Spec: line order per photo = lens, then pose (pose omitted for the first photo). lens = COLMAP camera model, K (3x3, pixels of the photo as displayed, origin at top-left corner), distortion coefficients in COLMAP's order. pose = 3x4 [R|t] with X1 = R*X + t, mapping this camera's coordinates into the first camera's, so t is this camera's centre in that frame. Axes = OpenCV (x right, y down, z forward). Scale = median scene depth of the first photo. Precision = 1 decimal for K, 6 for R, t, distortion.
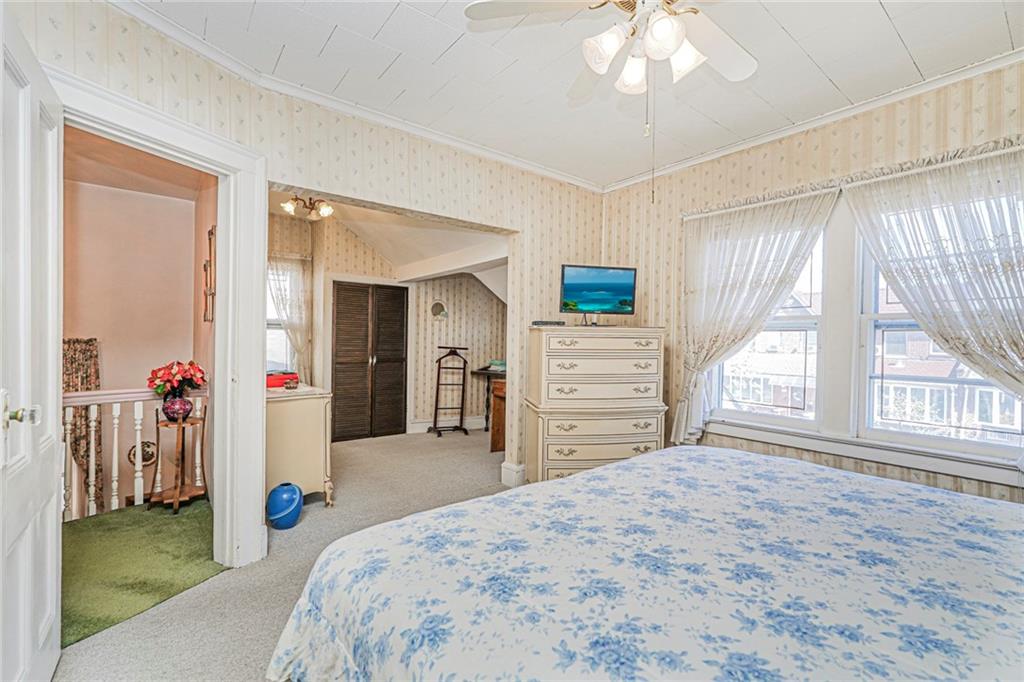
lens RADIAL K [[450.3, 0, 504.2], [0, 450.3, 344.6], [0, 0, 1]] dist [-0.008118, 0.002428]
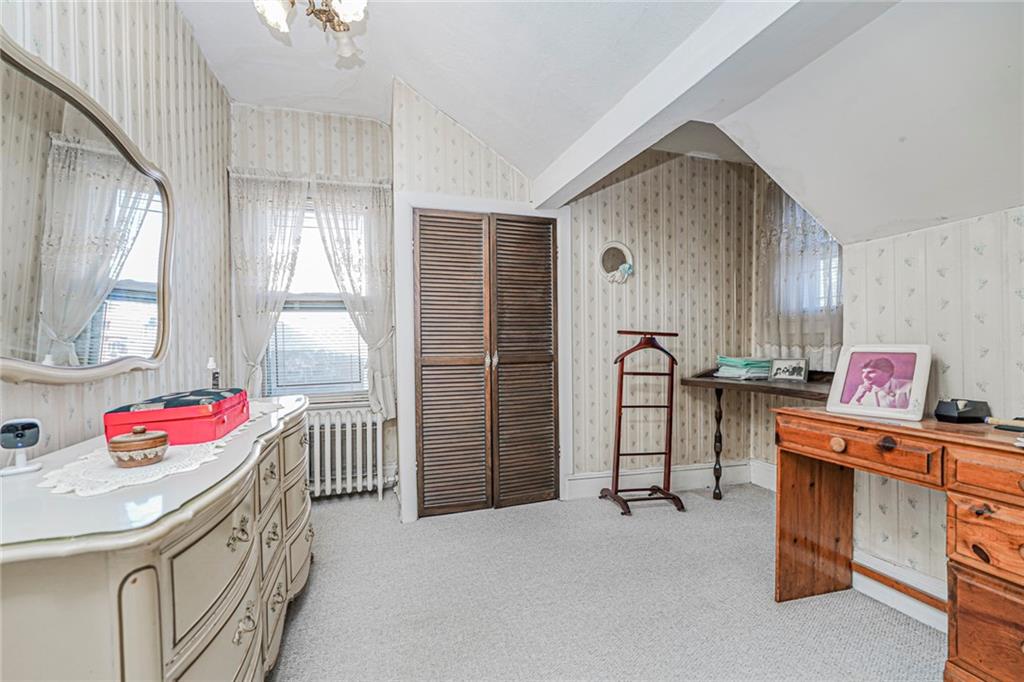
lens RADIAL K [[450.3, 0, 510.1], [0, 450.3, 345.5], [0, 0, 1]] dist [-0.008118, 0.002428]
pose [[0.942882, -0.024811, -0.332201, -0.091378], [0.025953, 0.999663, -0.000999, 0.017354], [0.332114, -0.007680, 0.943208, 0.475359]]
